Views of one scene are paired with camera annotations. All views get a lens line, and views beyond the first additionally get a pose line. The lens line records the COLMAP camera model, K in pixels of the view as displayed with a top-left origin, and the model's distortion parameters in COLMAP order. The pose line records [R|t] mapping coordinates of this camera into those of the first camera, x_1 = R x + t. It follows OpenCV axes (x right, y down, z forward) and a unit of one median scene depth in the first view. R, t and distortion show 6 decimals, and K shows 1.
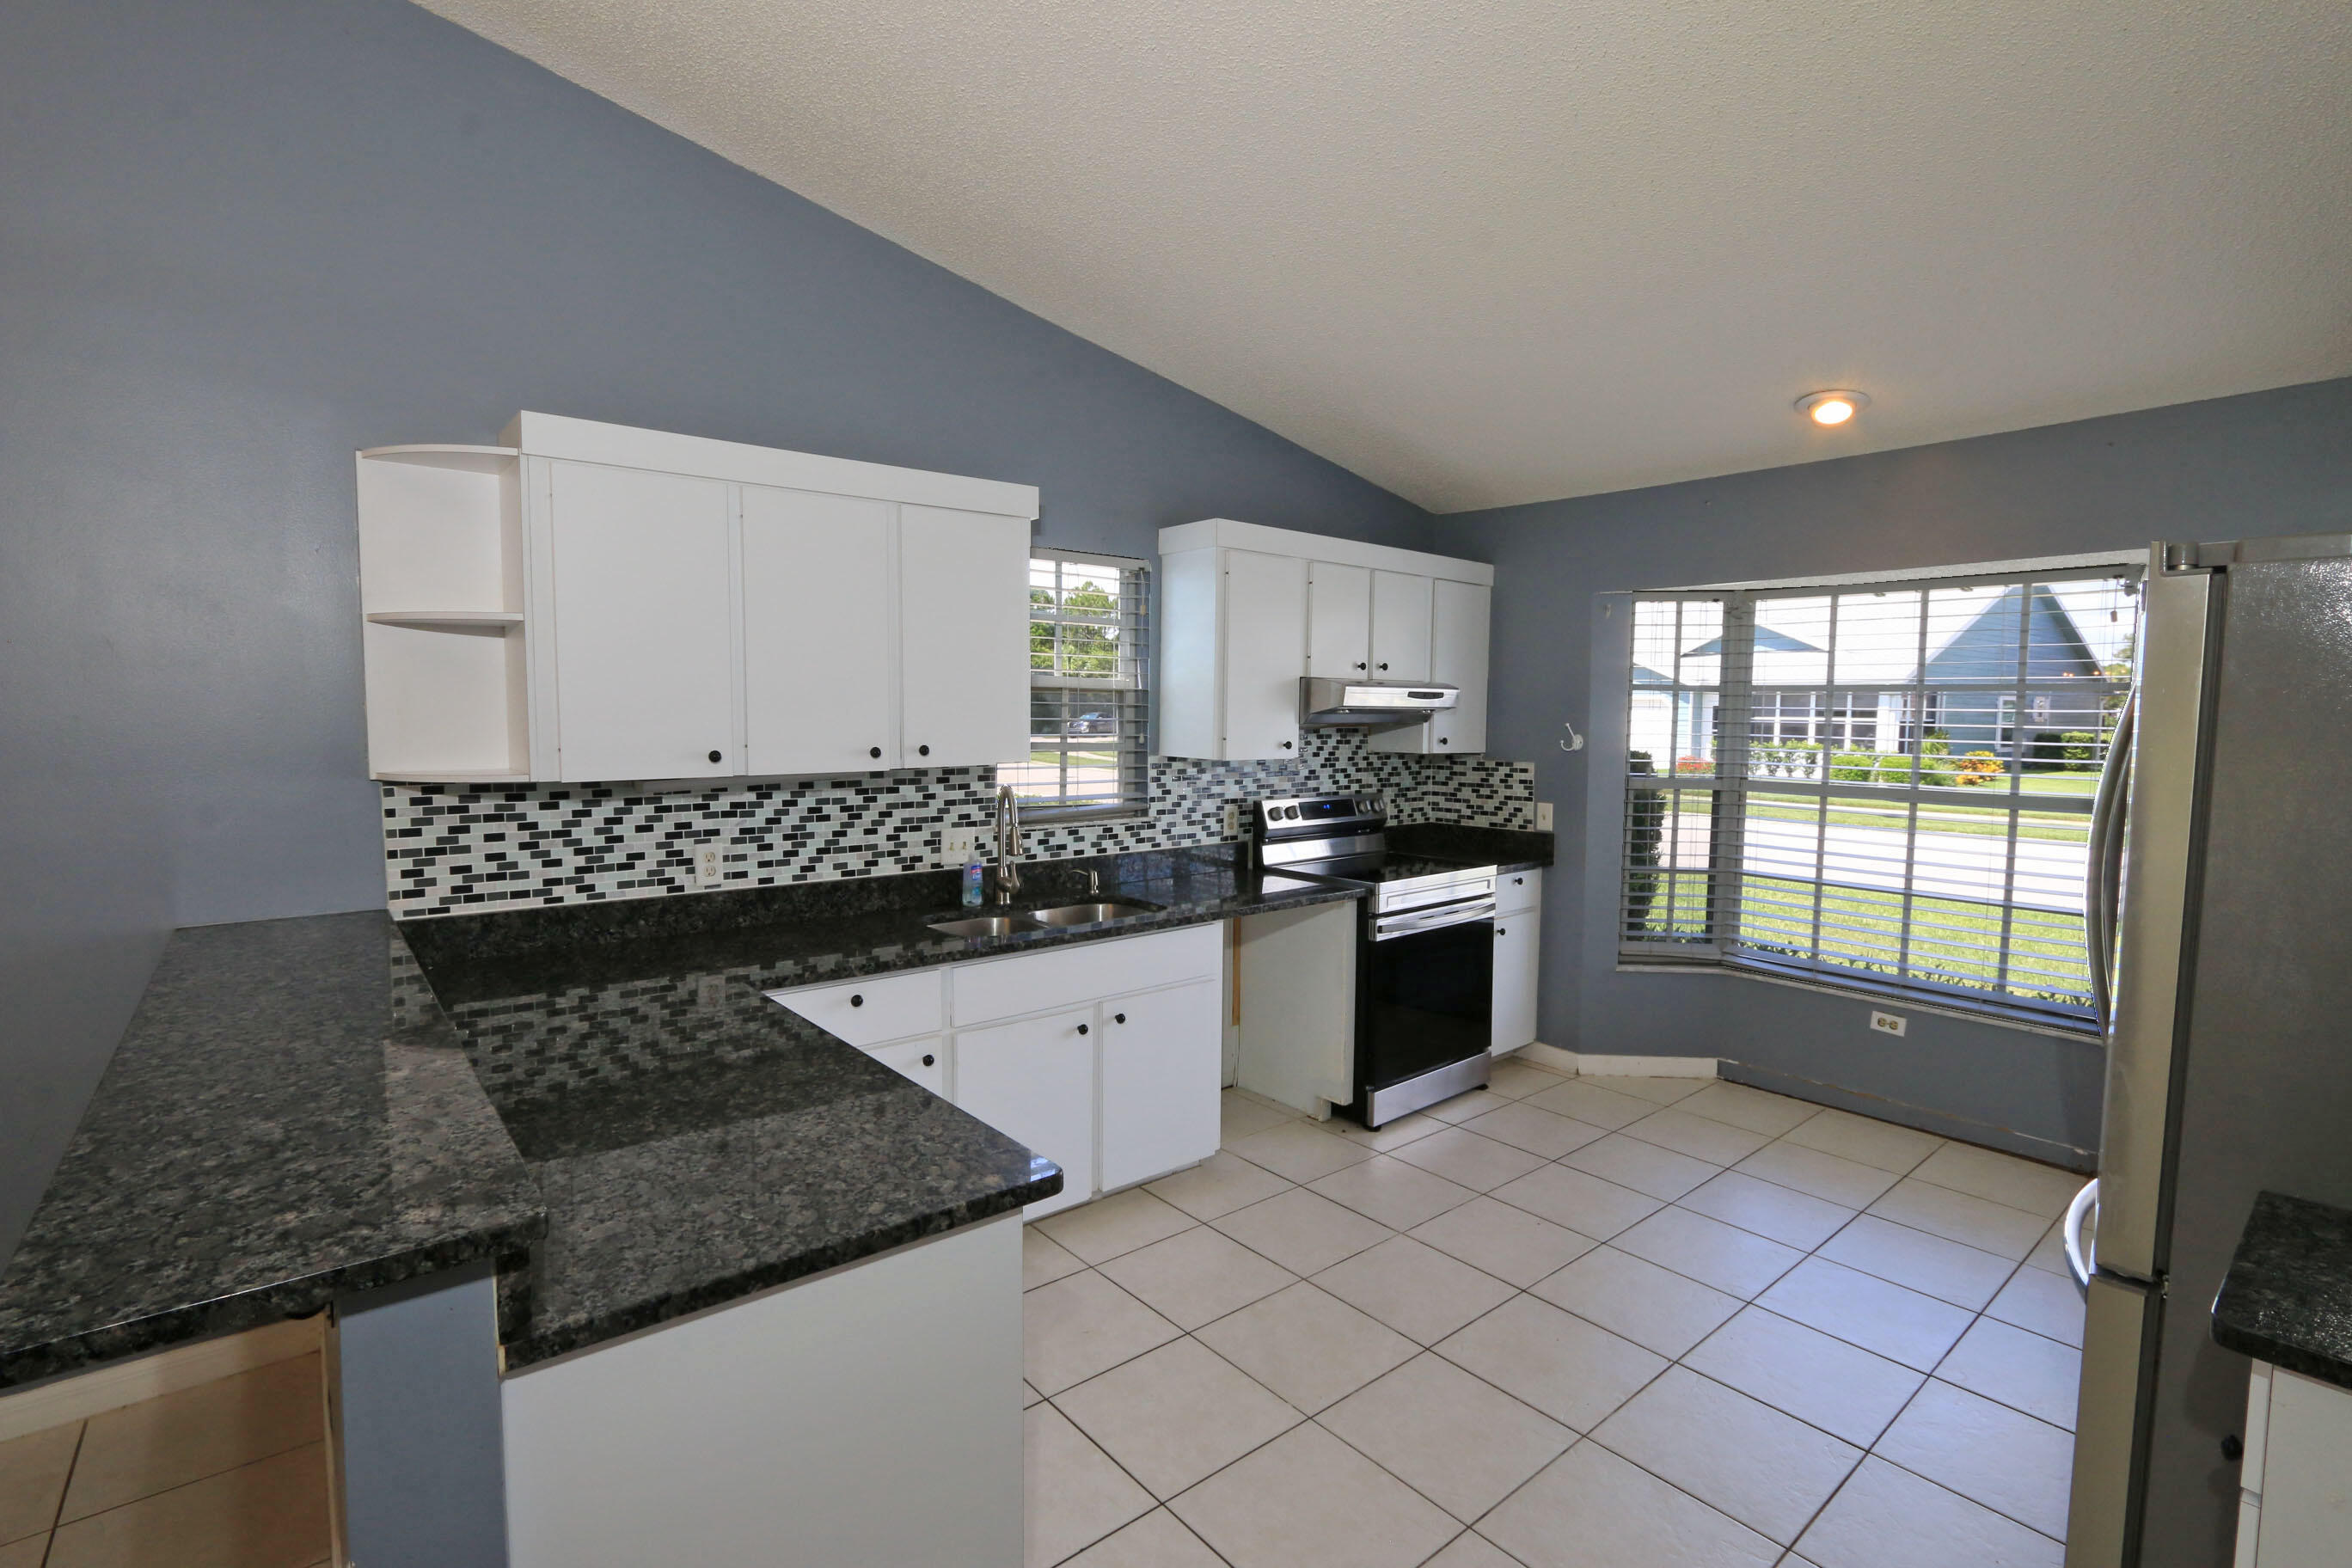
lens RADIAL K [[1071.7, 0, 1185.6], [0, 1071.7, 789.2], [0, 0, 1]] dist [-0.021055, 0.000477]
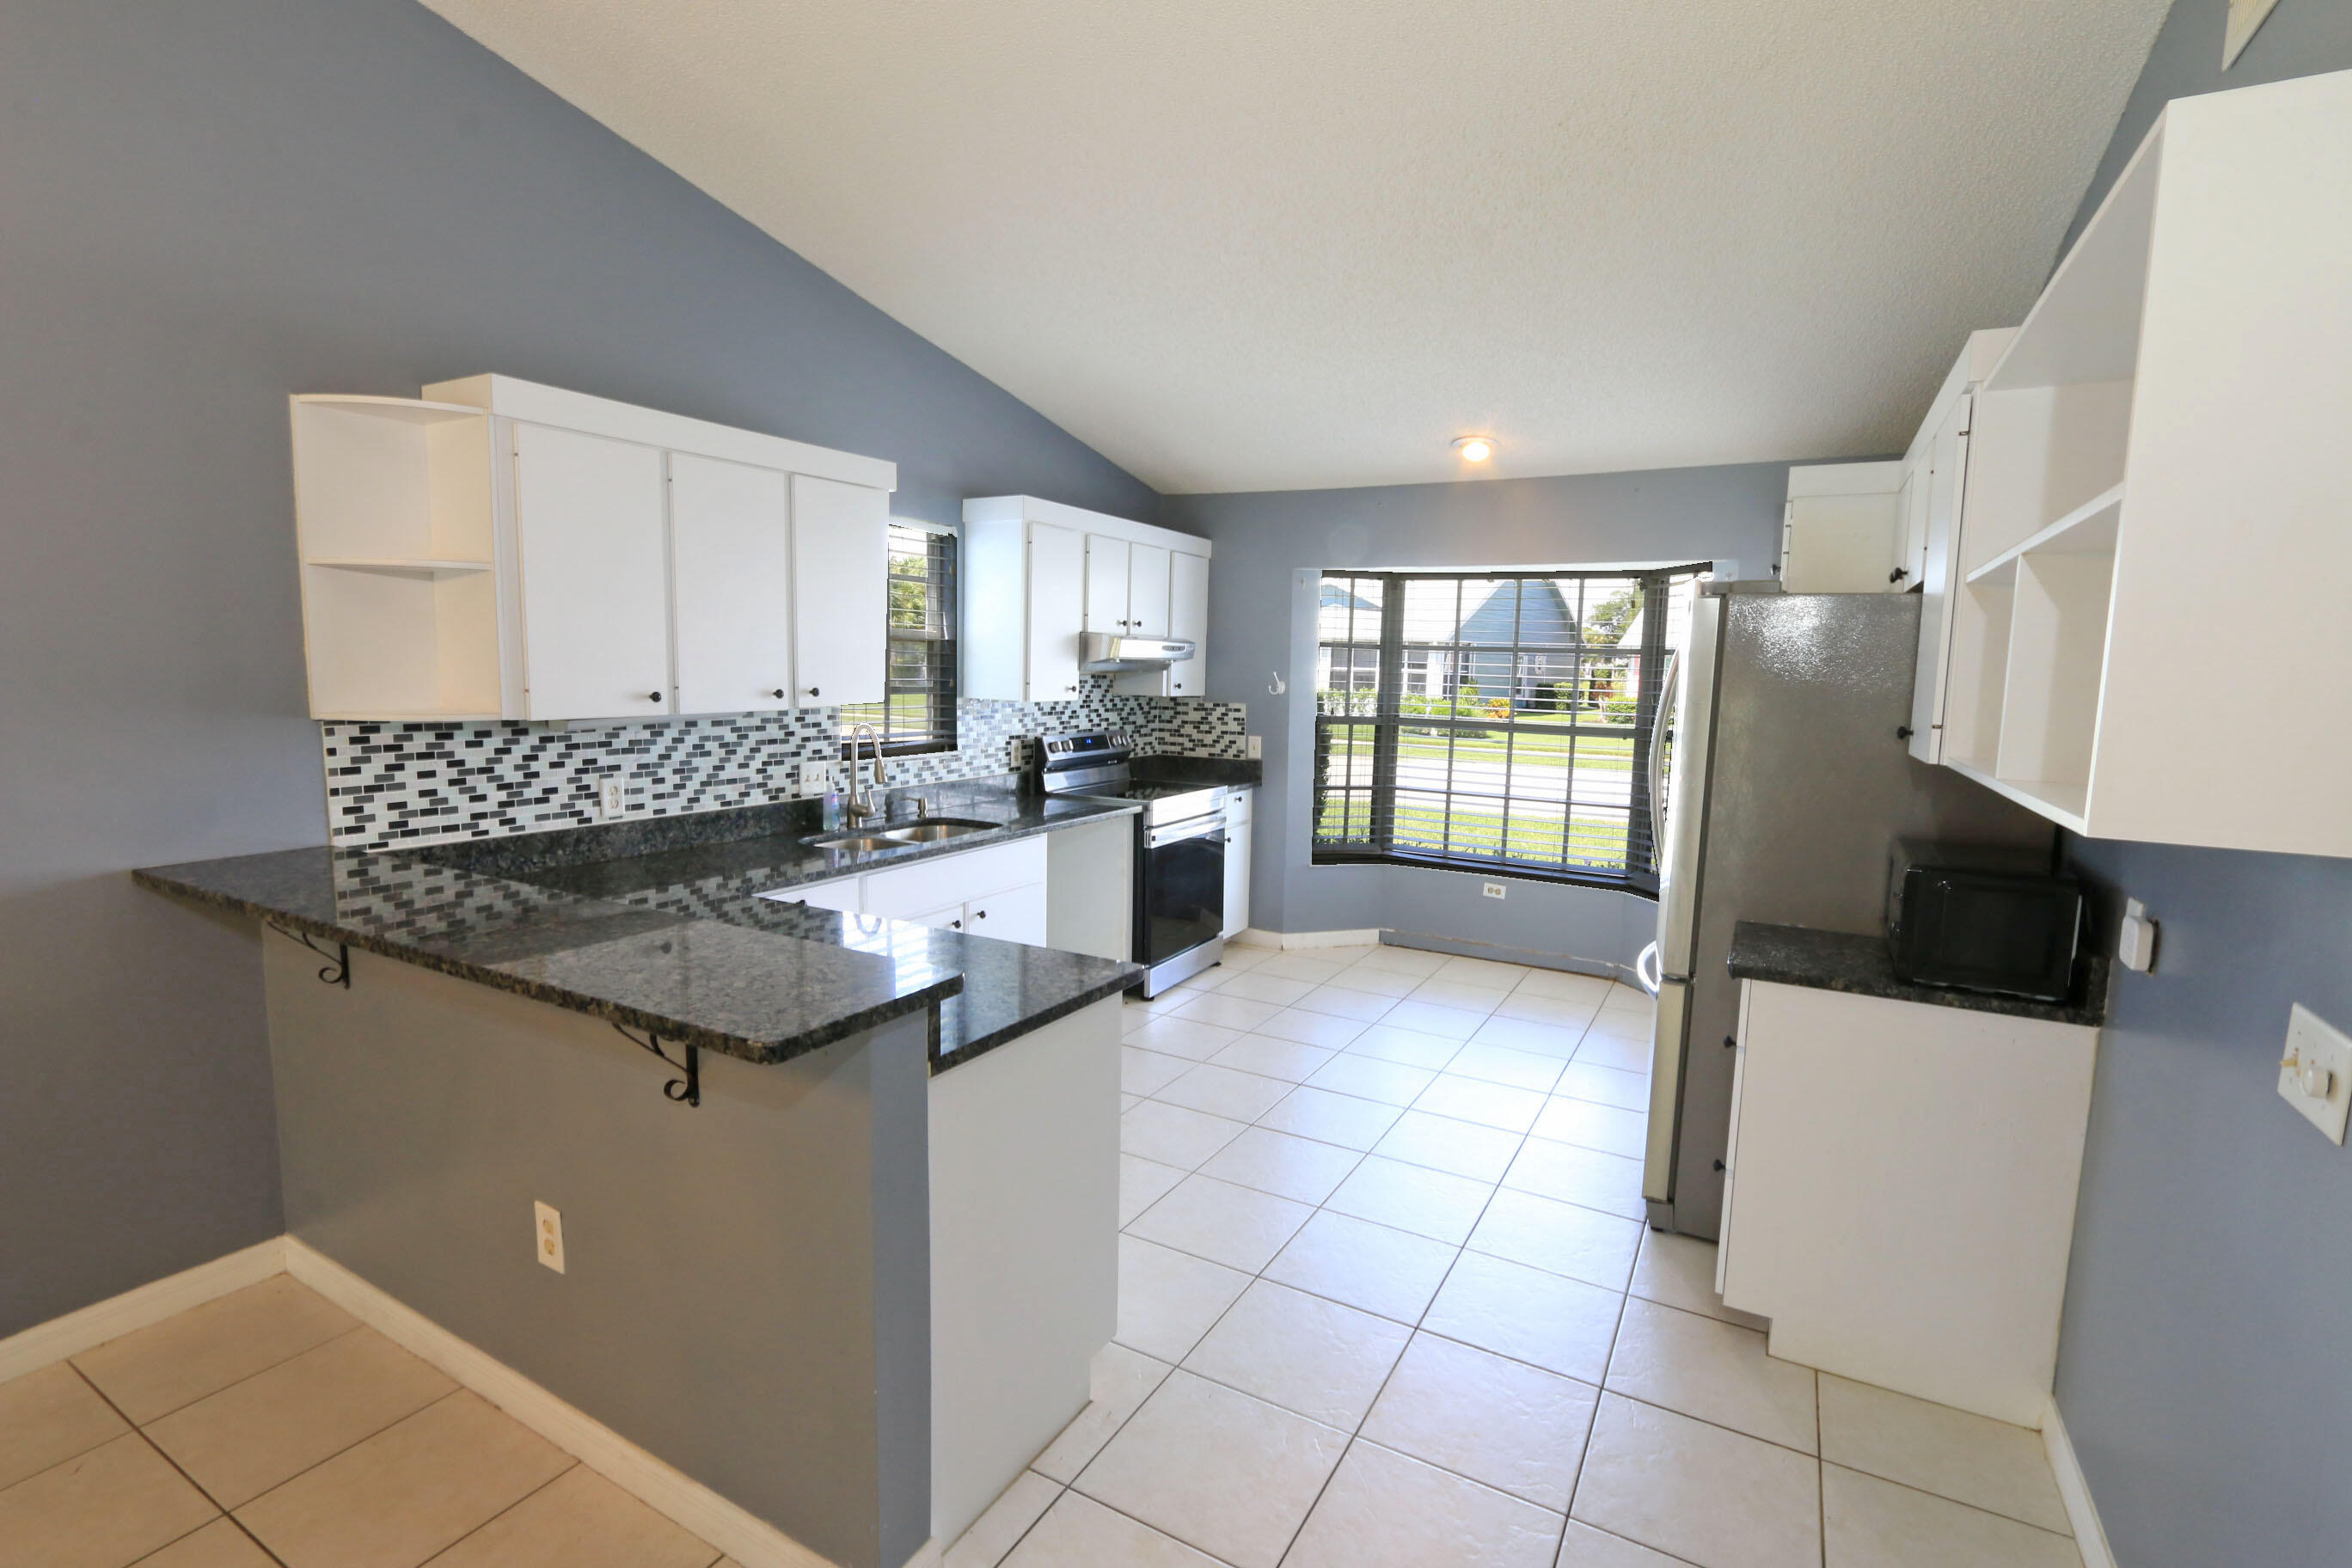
lens RADIAL K [[1071.7, 0, 1185.6], [0, 1071.7, 789.2], [0, 0, 1]] dist [-0.021055, 0.000477]
pose [[0.933924, -0.029337, 0.356264, -0.265679], [0.011017, 0.998515, 0.053345, 0.010131], [-0.357301, -0.045895, 0.932861, -0.198692]]
